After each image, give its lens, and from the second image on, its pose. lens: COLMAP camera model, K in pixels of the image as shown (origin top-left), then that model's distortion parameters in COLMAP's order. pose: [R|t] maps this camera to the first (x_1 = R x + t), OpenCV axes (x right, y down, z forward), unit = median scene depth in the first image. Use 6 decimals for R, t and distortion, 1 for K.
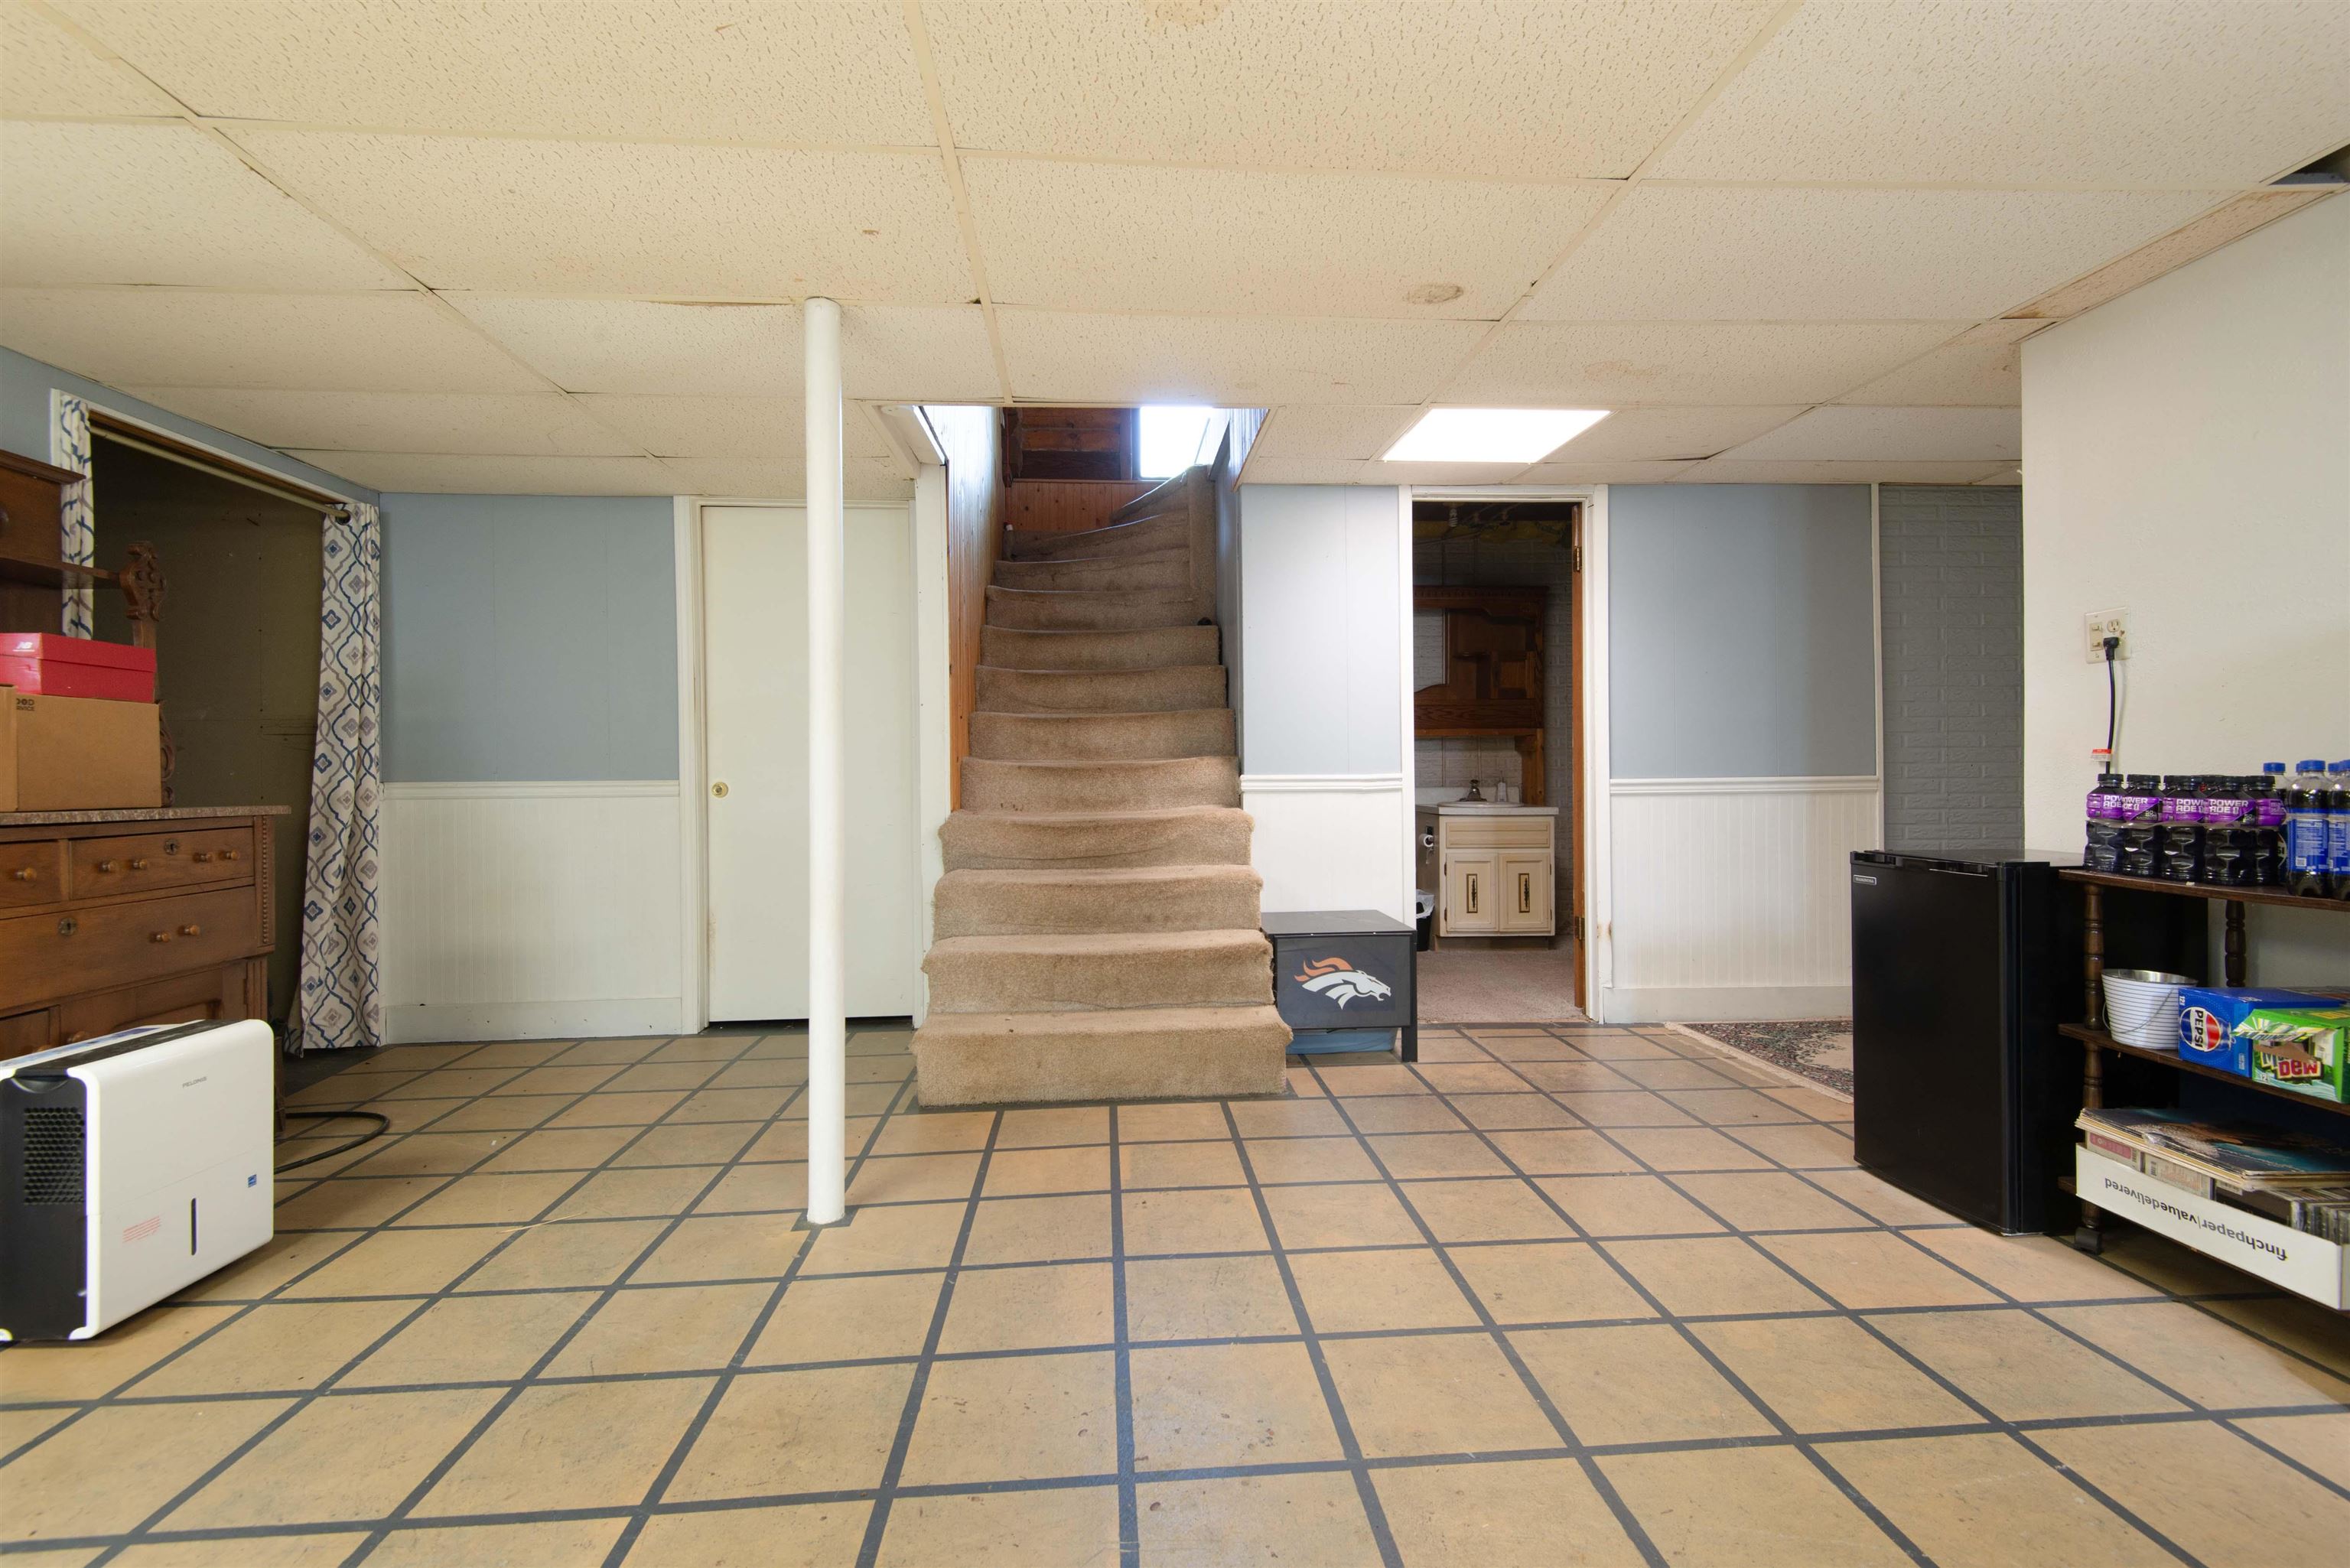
lens RADIAL K [[1102.5, 0, 1171.6], [0, 1102.5, 776.2], [0, 0, 1]] dist [-0.008857, -0.024703]
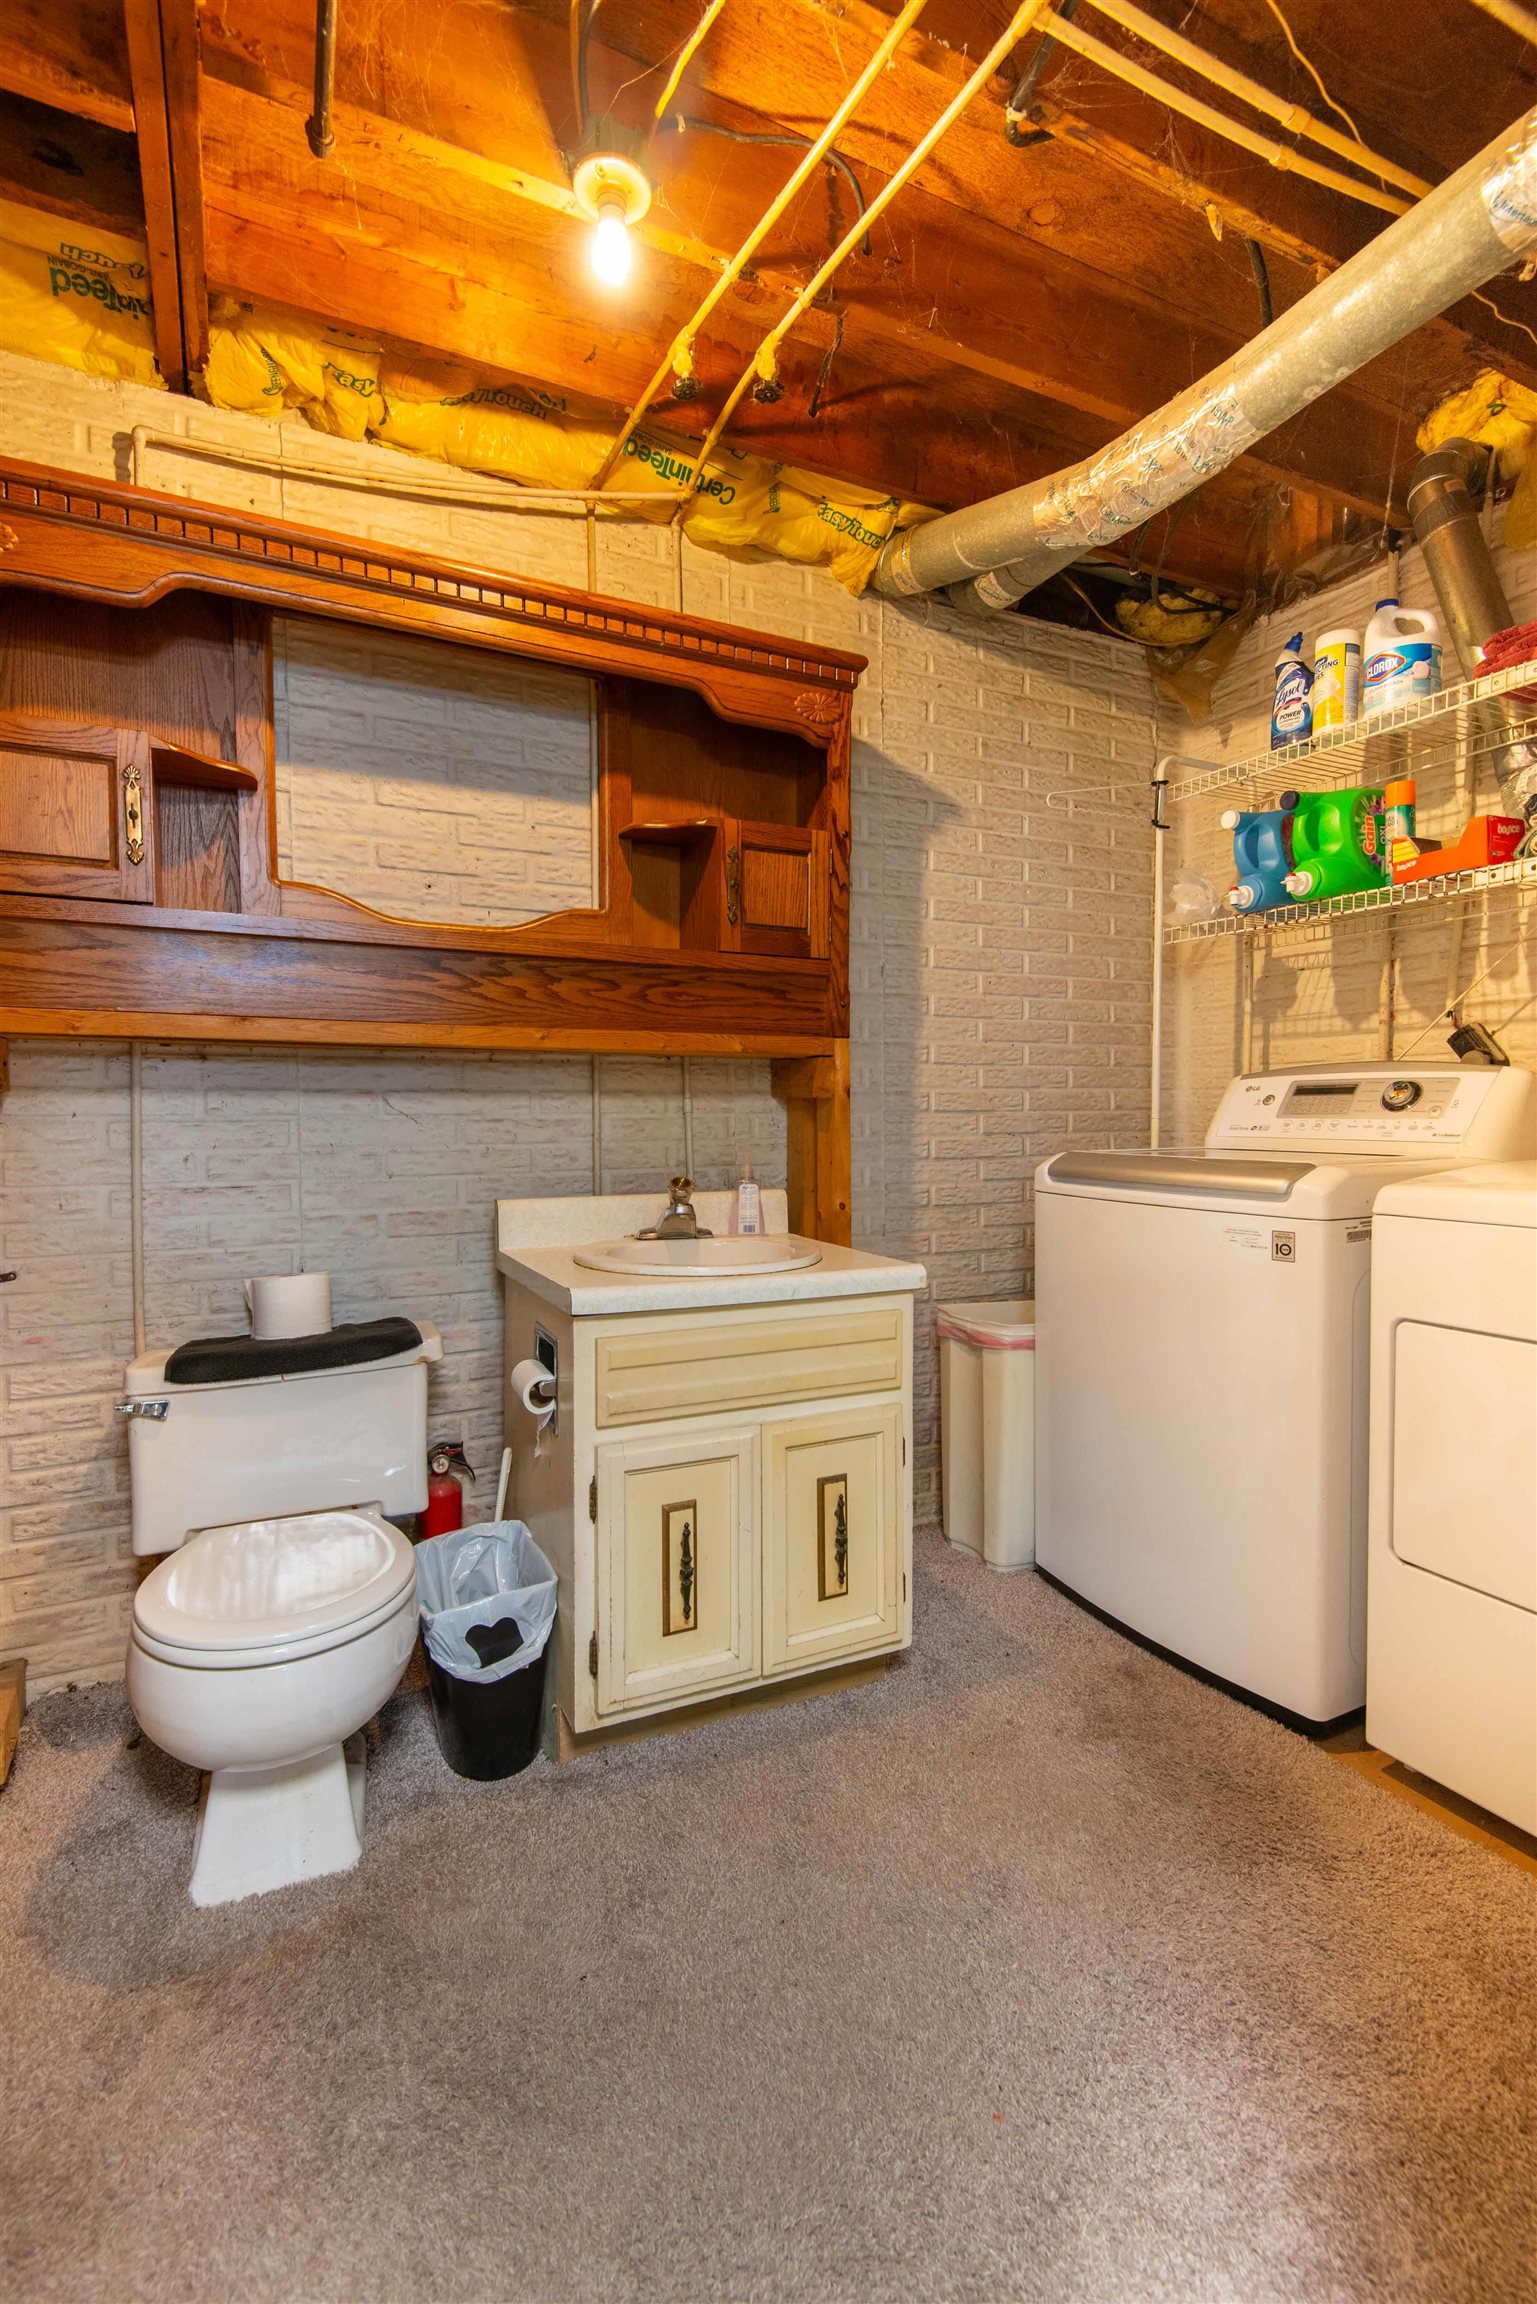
lens RADIAL K [[1080.9, 0, 758.6], [0, 1080.9, 1150.8], [0, 0, 1]] dist [-0.008857, -0.024703]
pose [[0.928578, -0.002900, 0.371127, 0.170496], [-0.004858, 0.999789, 0.019966, -0.011724], [-0.371106, -0.020343, 0.928368, 0.669126]]
